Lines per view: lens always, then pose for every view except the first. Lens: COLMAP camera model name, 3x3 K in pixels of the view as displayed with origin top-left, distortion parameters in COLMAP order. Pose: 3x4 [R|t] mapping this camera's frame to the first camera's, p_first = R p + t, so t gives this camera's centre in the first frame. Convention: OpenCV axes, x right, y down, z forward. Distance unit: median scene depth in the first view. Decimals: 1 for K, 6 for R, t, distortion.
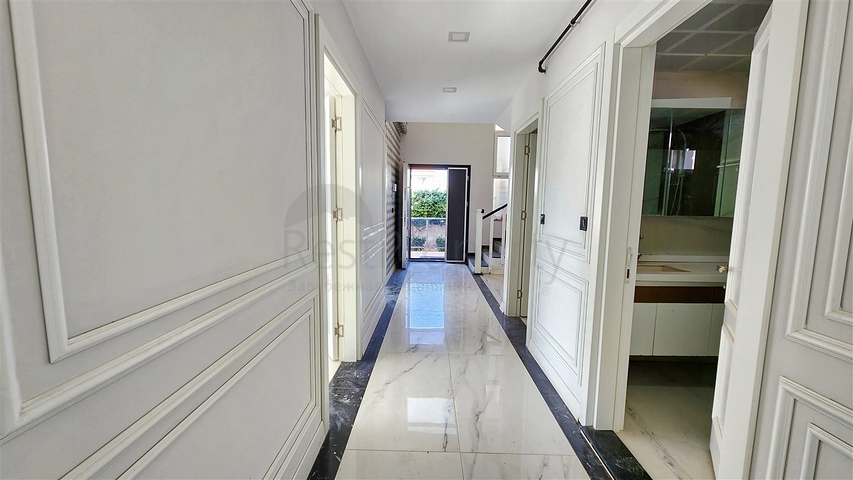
lens RADIAL K [[347.6, 0, 424.5], [0, 347.6, 242.6], [0, 0, 1]] dist [0.003724, -0.000672]
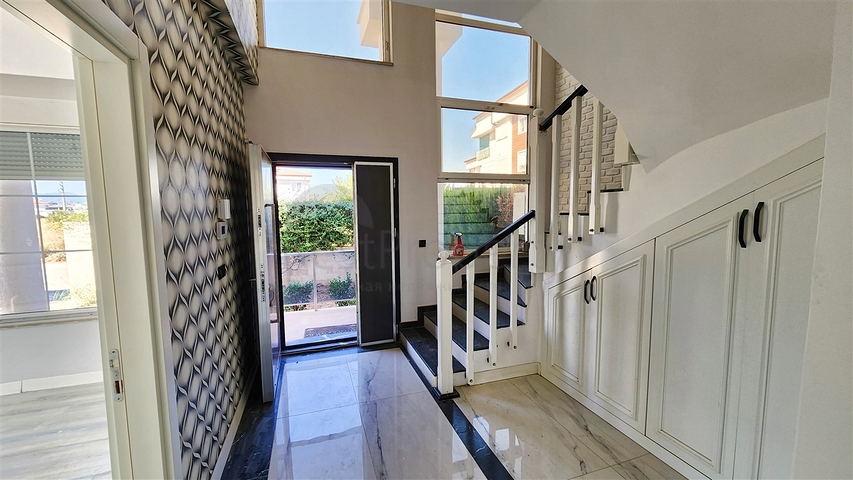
lens RADIAL K [[347.6, 0, 424.5], [0, 347.6, 242.6], [0, 0, 1]] dist [0.003724, -0.000672]
pose [[0.942163, -0.061296, 0.329501, -0.008625], [0.065326, 0.997863, -0.001161, -0.089952], [-0.328726, 0.022618, 0.944154, 0.483380]]
